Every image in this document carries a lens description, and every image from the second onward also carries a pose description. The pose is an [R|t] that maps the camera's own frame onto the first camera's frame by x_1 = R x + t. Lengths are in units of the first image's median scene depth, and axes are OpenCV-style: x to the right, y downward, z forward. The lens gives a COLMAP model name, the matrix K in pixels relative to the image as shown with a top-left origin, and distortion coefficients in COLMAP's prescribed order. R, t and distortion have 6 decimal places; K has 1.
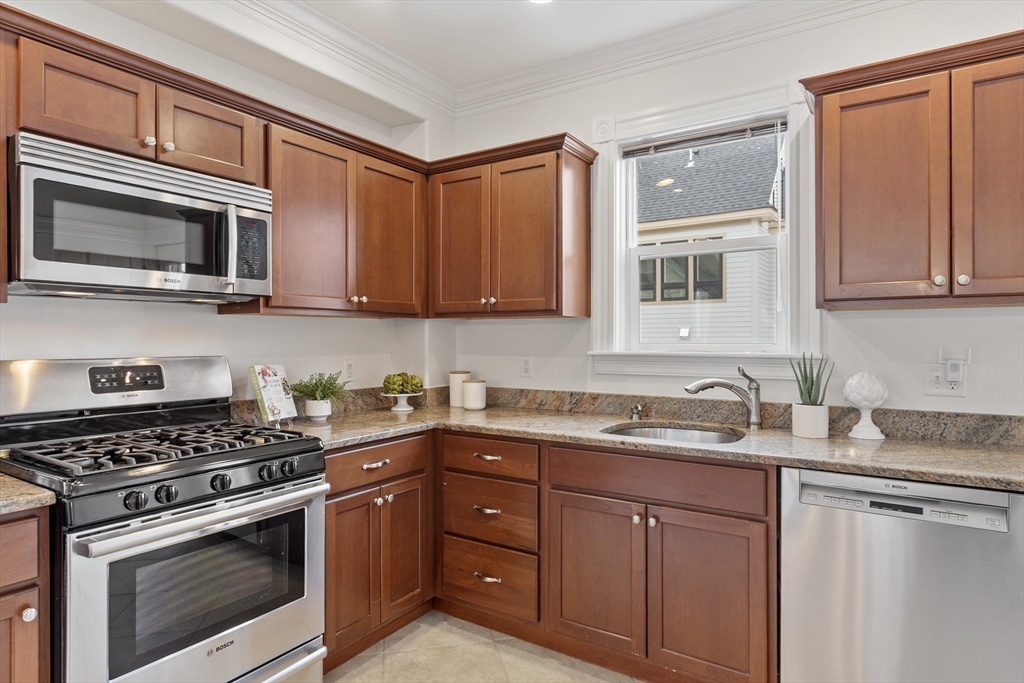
lens RADIAL K [[583.3, 0, 511.1], [0, 583.3, 338.3], [0, 0, 1]] dist [0.000619, 0.001867]
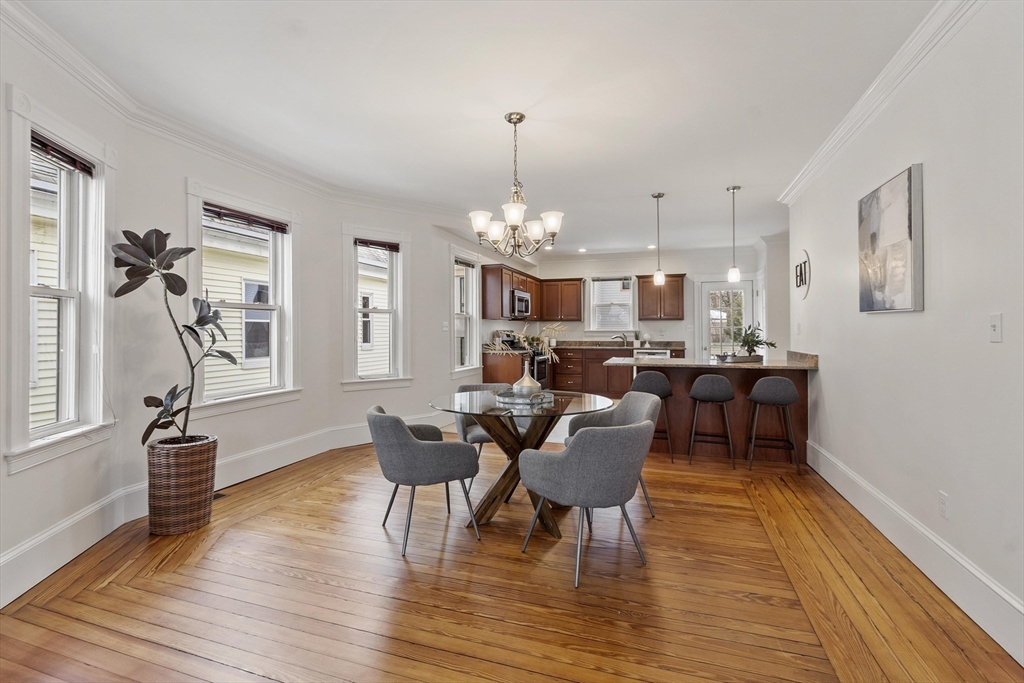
lens RADIAL K [[473.5, 0, 508.6], [0, 473.5, 328.5], [0, 0, 1]] dist [-0.002339, -0.000710]
pose [[0.967203, 0.001159, 0.254004, -1.414494], [0.000882, 0.999968, -0.007922, 0.042793], [-0.254005, 0.007886, 0.967171, -2.359705]]
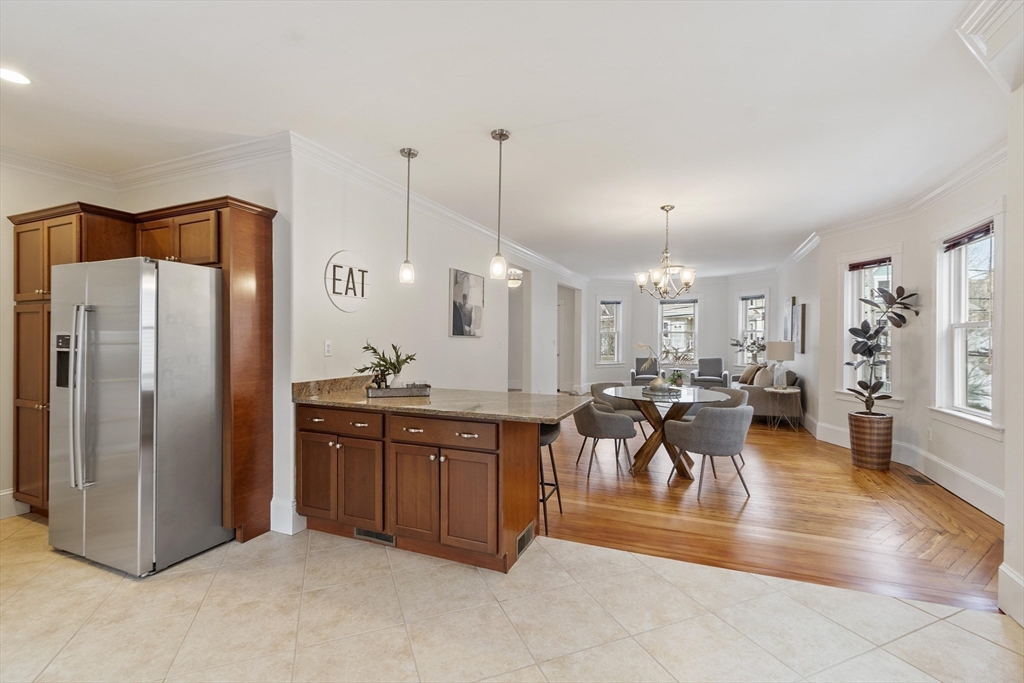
lens RADIAL K [[451.3, 0, 508.0], [0, 451.3, 337.9], [0, 0, 1]] dist [0.000605, -0.000322]
pose [[-0.985519, 0.000172, -0.169564, -0.030170], [-0.000589, 0.999990, 0.004442, -0.010674], [0.169563, 0.004477, -0.985509, 0.772750]]
